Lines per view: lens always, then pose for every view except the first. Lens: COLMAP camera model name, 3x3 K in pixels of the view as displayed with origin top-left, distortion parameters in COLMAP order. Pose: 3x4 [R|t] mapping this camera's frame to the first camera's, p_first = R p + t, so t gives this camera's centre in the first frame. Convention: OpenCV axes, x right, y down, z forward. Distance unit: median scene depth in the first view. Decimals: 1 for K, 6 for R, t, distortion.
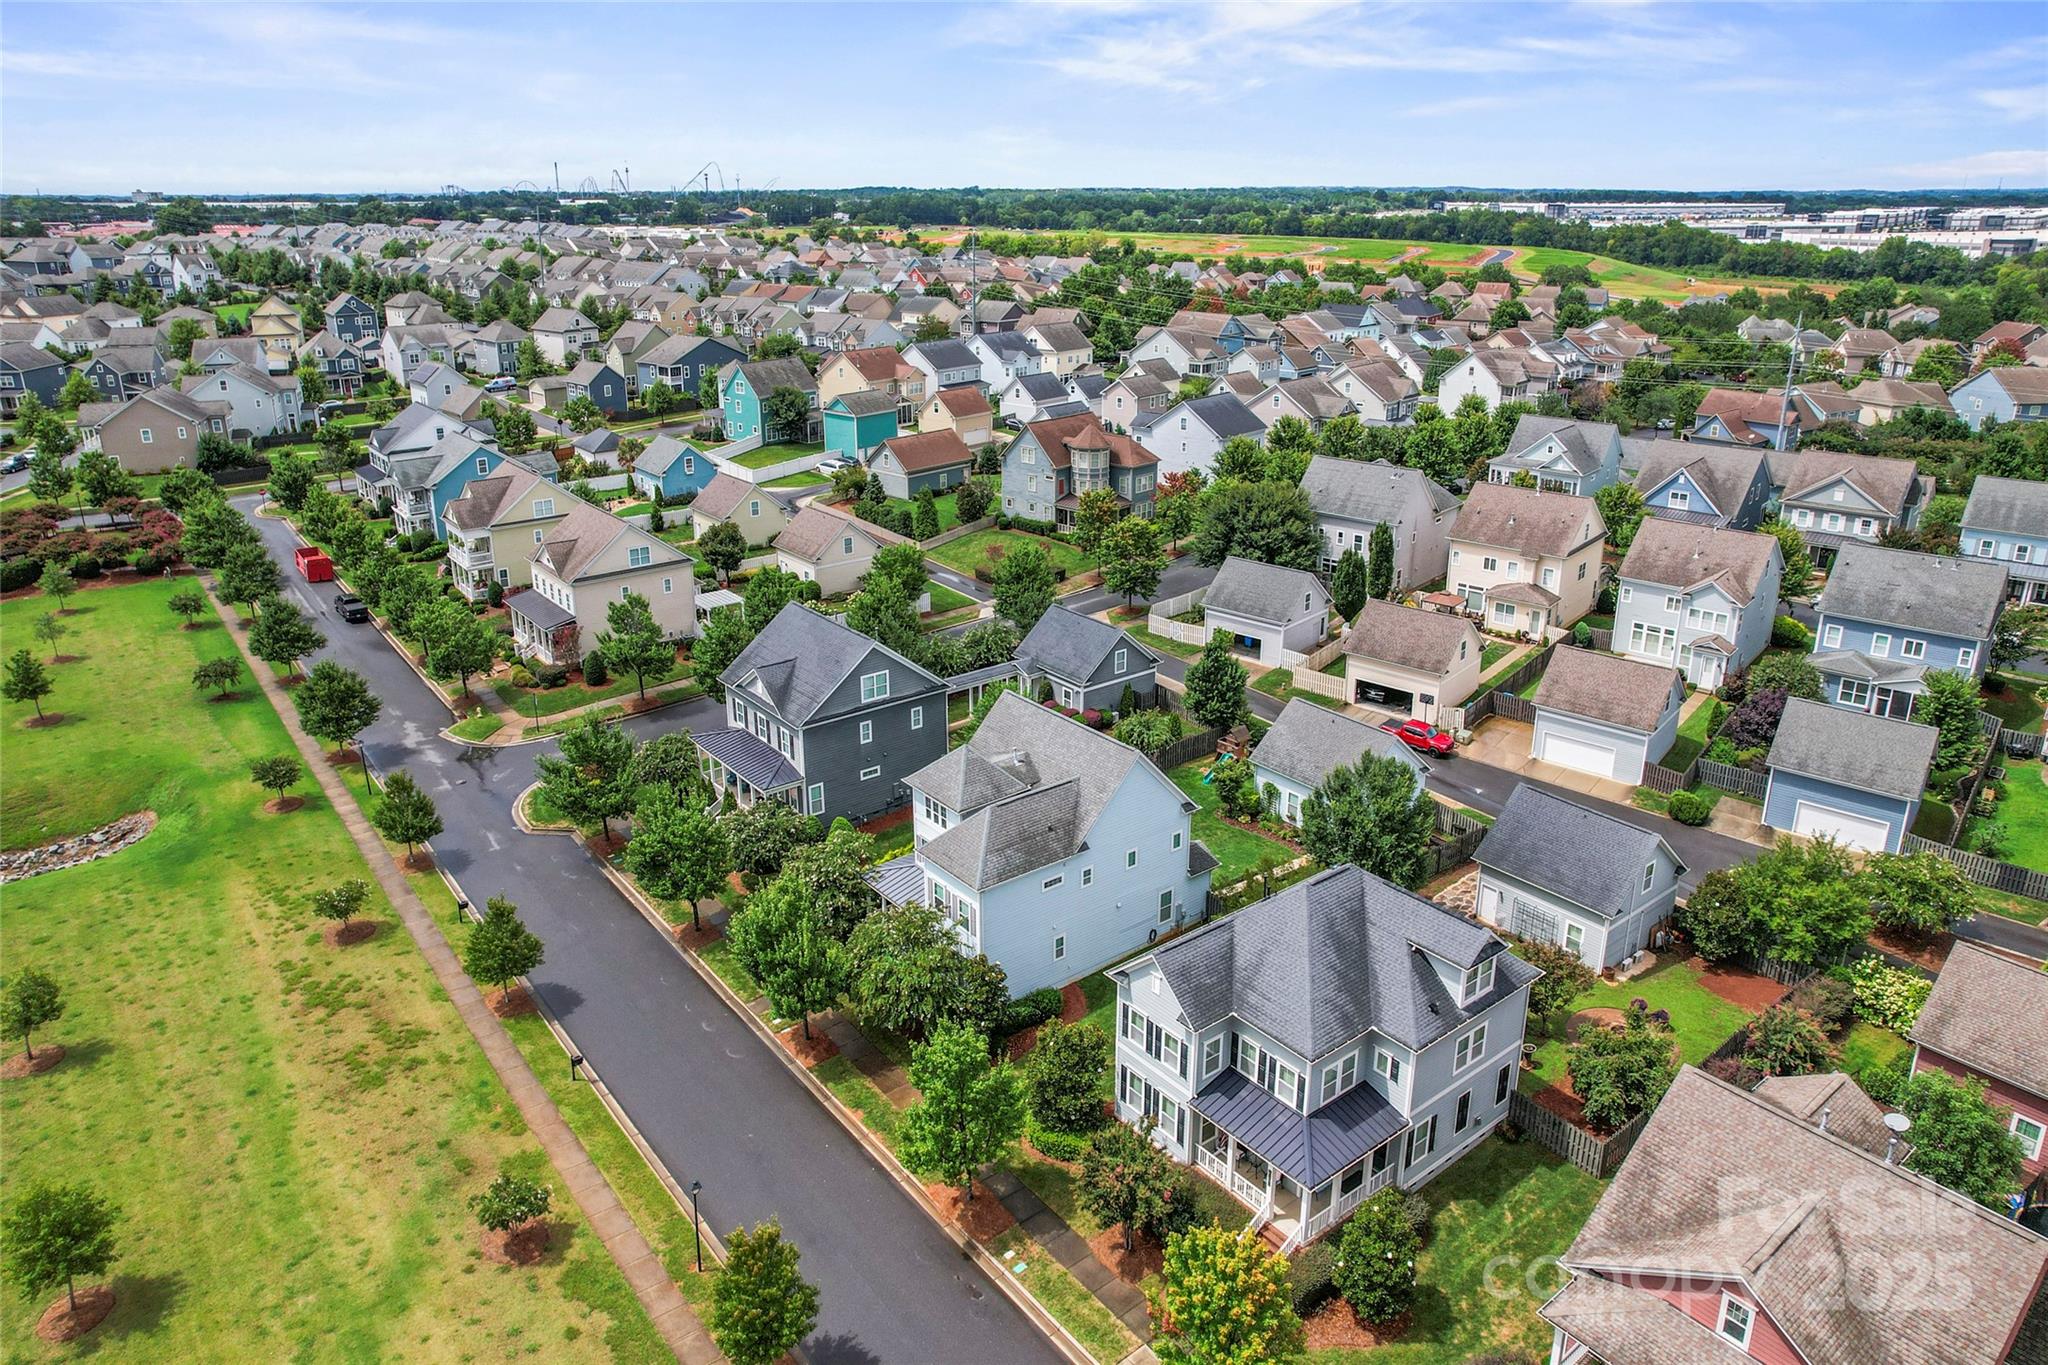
lens RADIAL K [[1320.7, 0, 1028.7], [0, 1320.7, 676.1], [0, 0, 1]] dist [-0.011920, -0.000450]
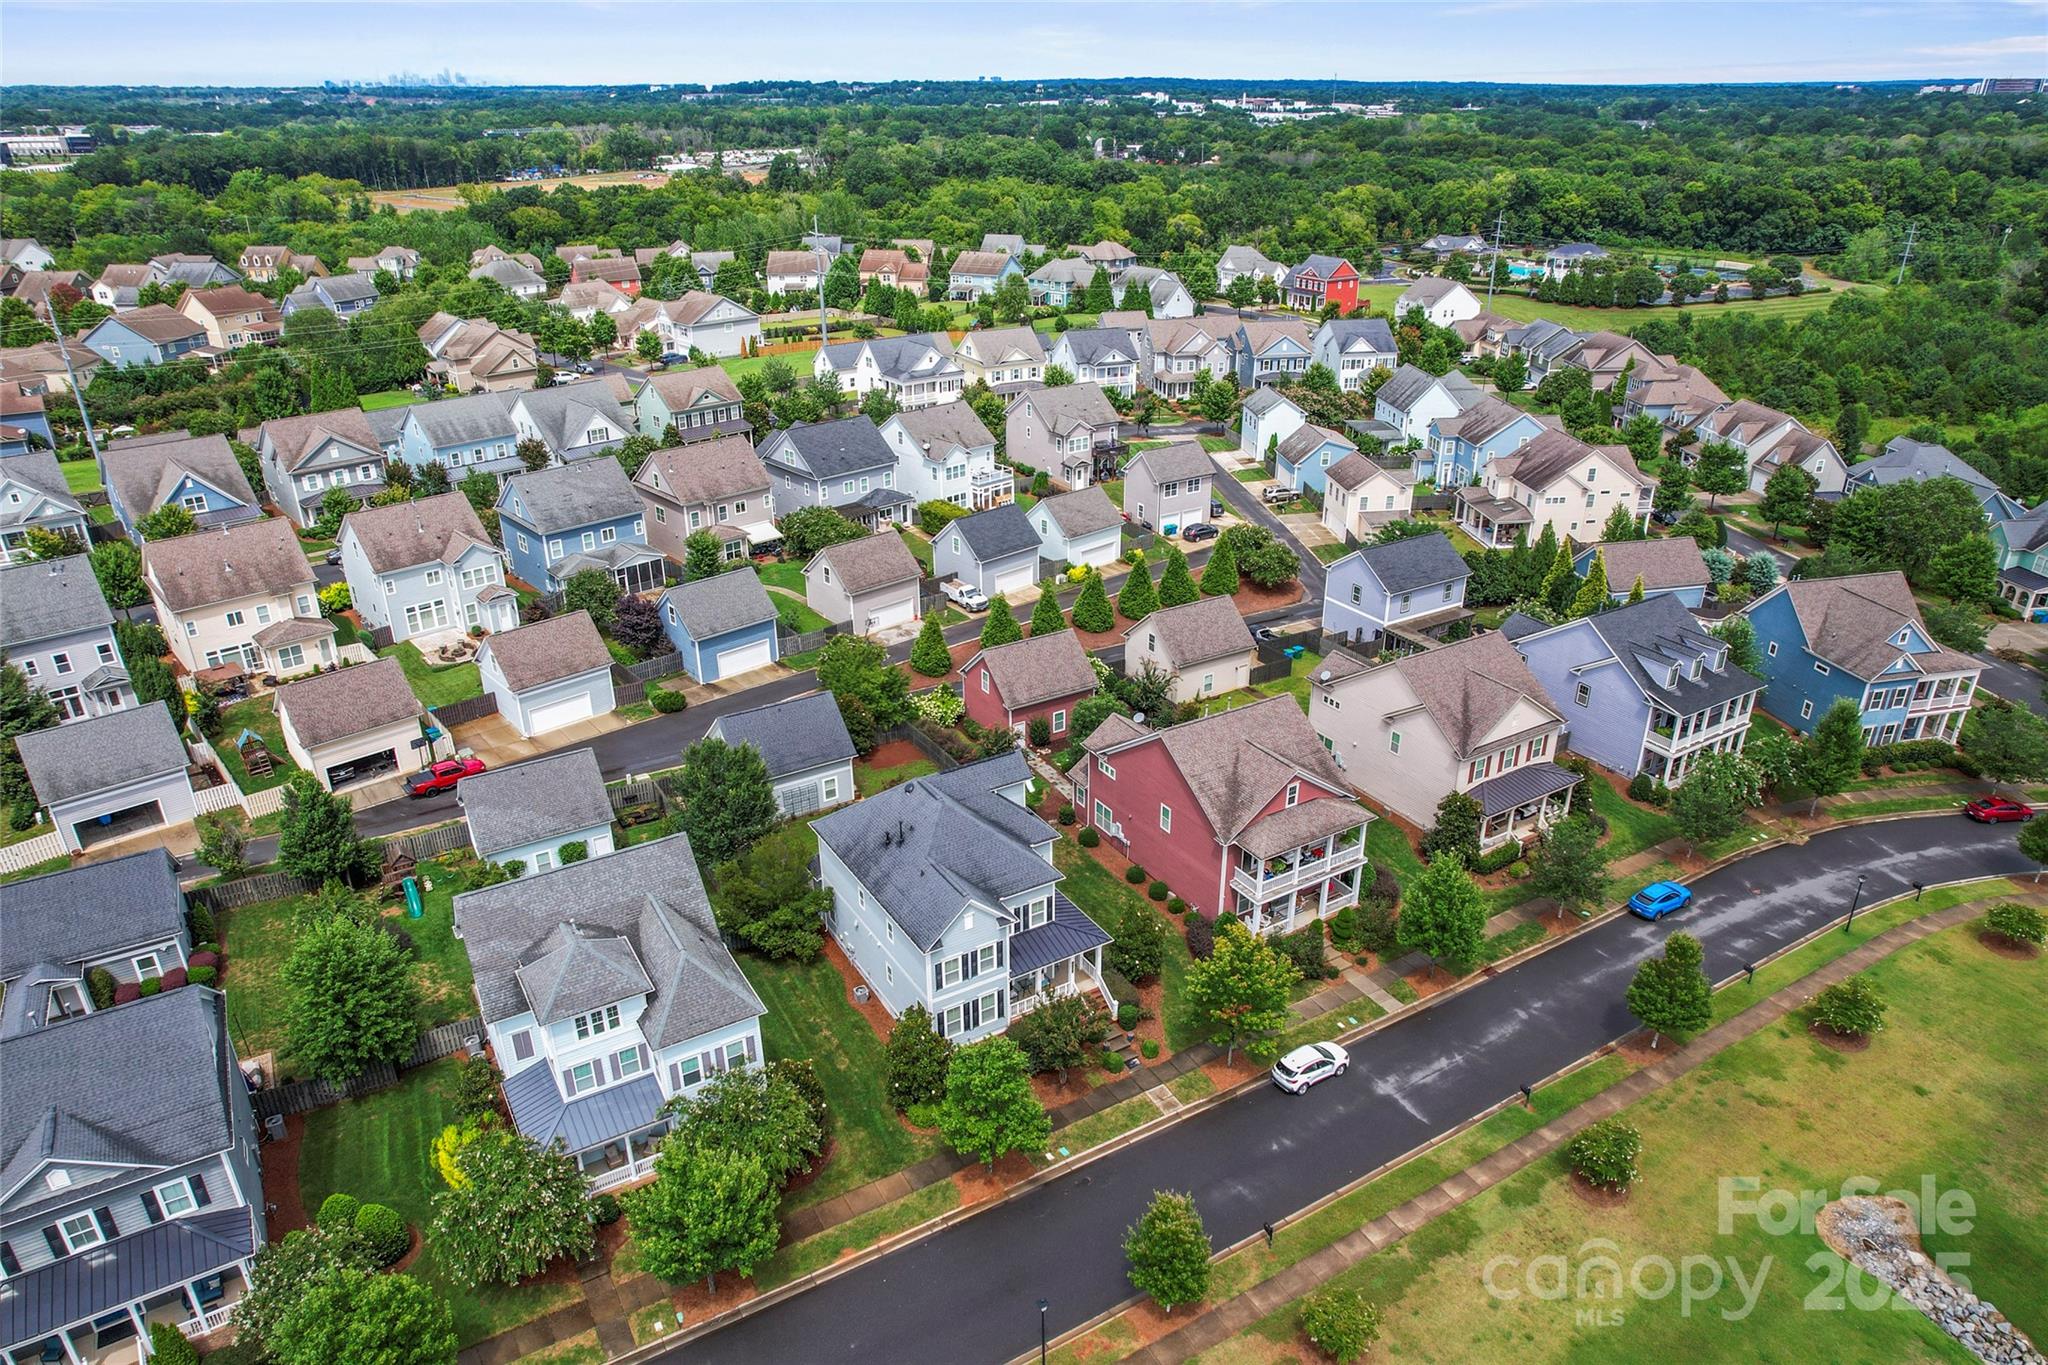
lens RADIAL K [[1320.7, 0, 1027.9], [0, 1320.7, 685.5], [0, 0, 1]] dist [-0.011920, -0.000450]
pose [[0.134136, -0.420260, 0.897435, -0.370710], [0.353206, 0.866417, 0.352942, -0.152665], [-0.925880, 0.269637, 0.264656, 0.228509]]
